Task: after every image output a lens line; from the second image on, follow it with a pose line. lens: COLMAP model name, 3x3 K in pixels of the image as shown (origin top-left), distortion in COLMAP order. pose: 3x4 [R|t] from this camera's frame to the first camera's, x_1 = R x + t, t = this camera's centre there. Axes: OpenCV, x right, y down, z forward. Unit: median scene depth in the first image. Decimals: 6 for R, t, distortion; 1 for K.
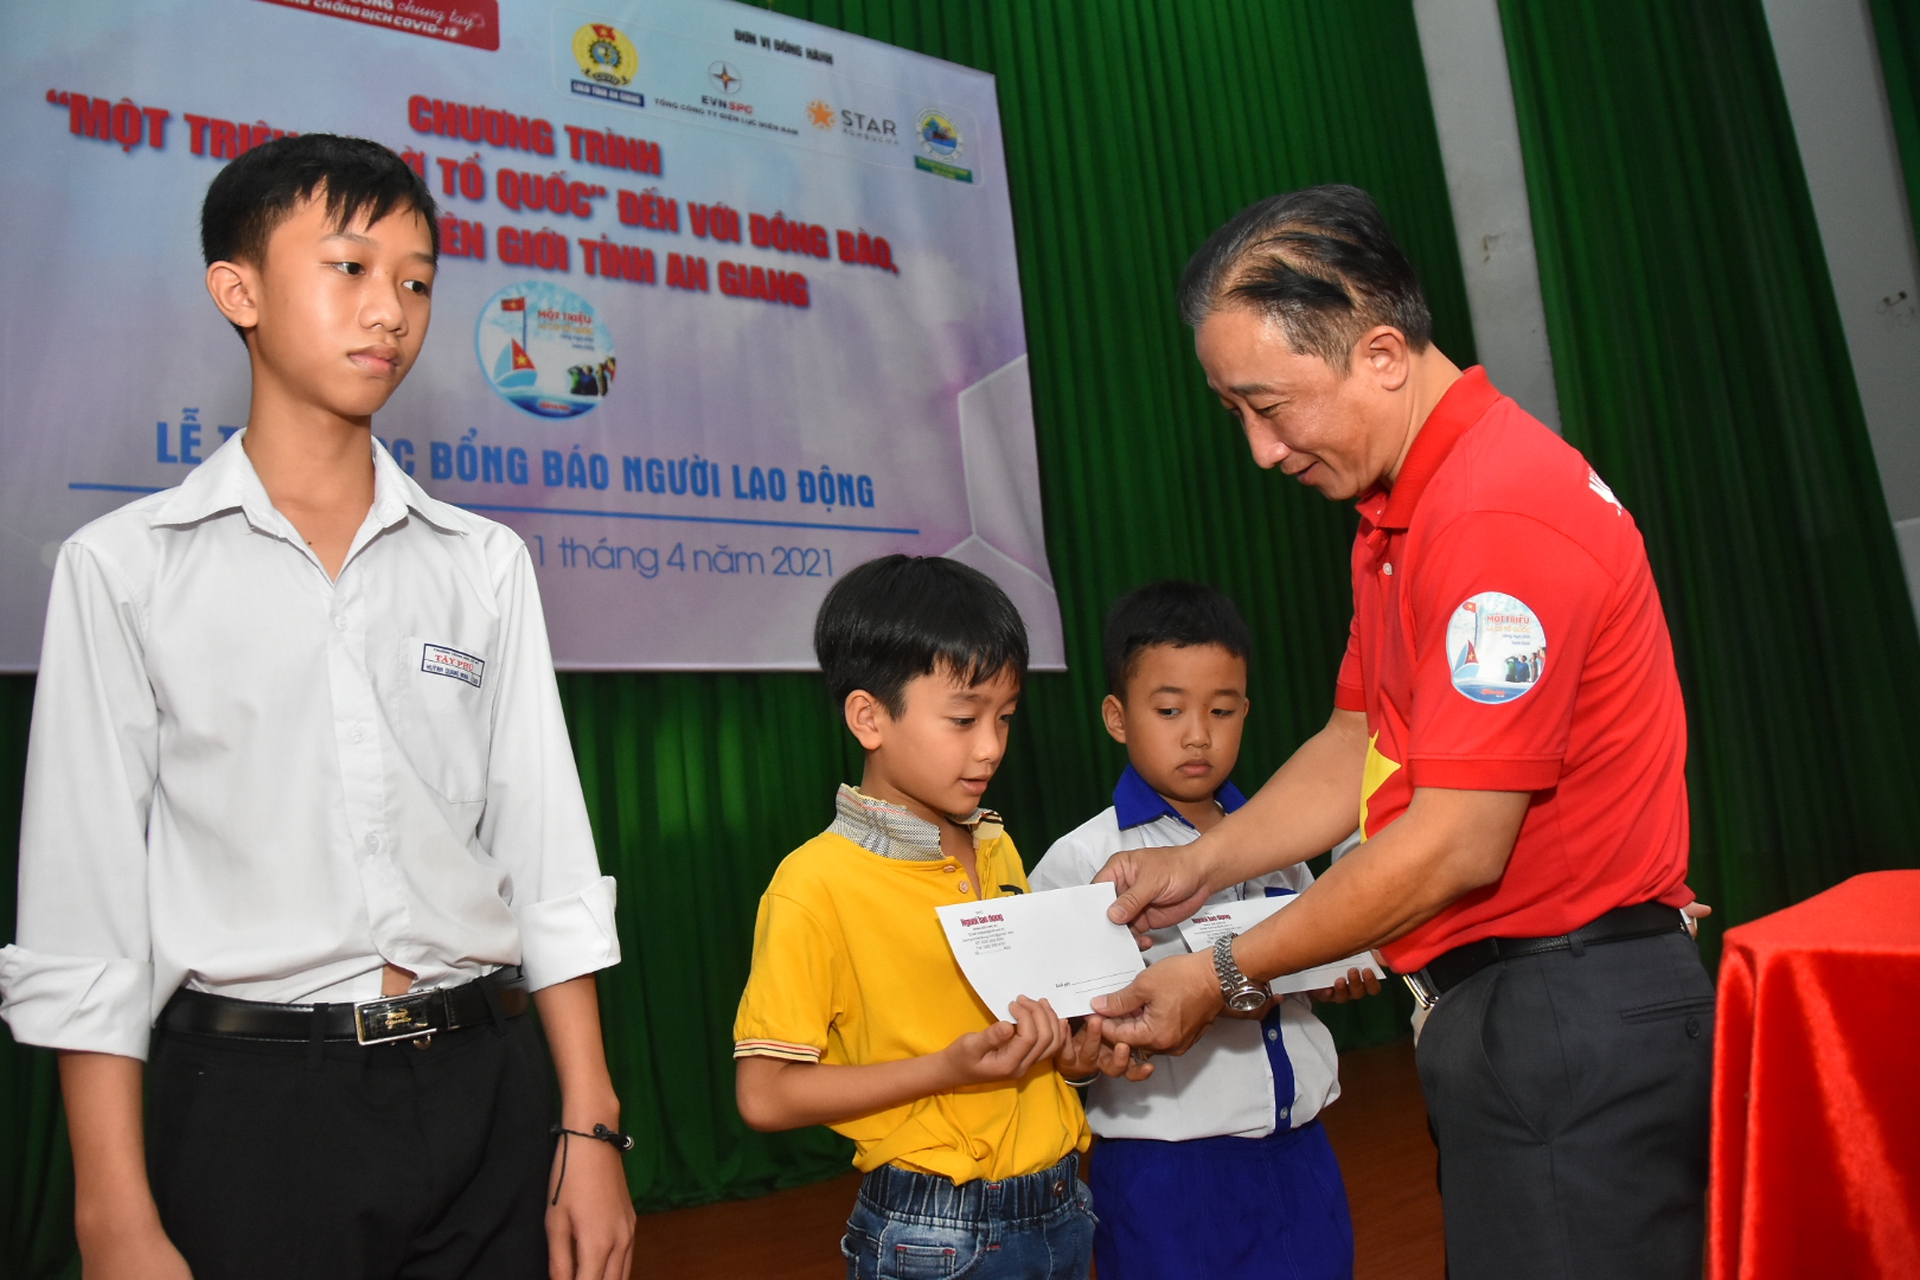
lens RADIAL K [[1482.9, 0, 937.3], [0, 1482.9, 639.9], [0, 0, 1]] dist [-0.164565, 0.113880]
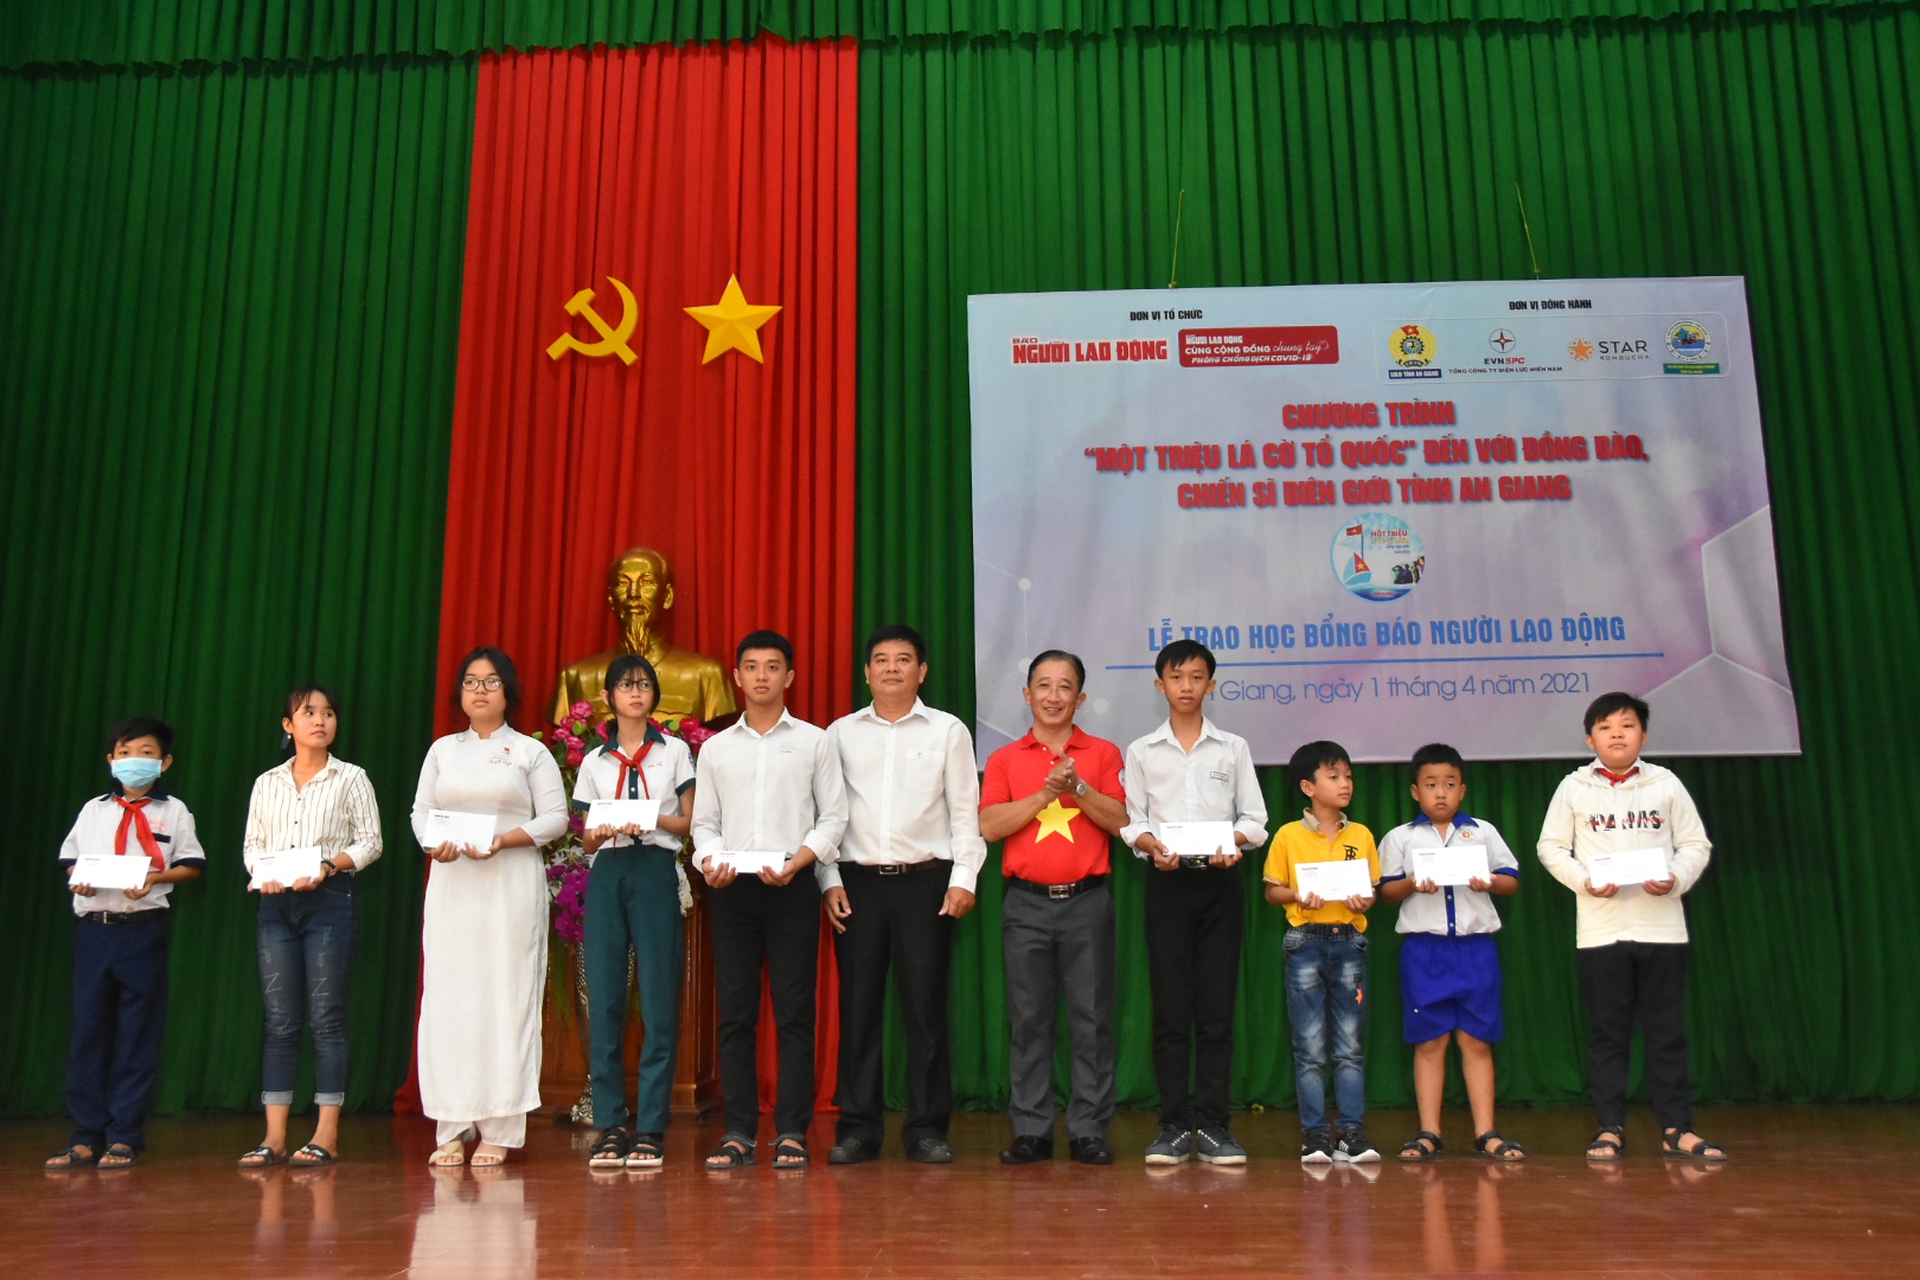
lens RADIAL K [[1757.3, 0, 947.7], [0, 1757.3, 647.9], [0, 0, 1]] dist [-0.106731, 0.187251]
pose [[0.788128, -0.045390, -0.613835, 0.489311], [0.029333, 0.998914, -0.036203, -0.044287], [0.614812, 0.010527, 0.788604, -0.724631]]
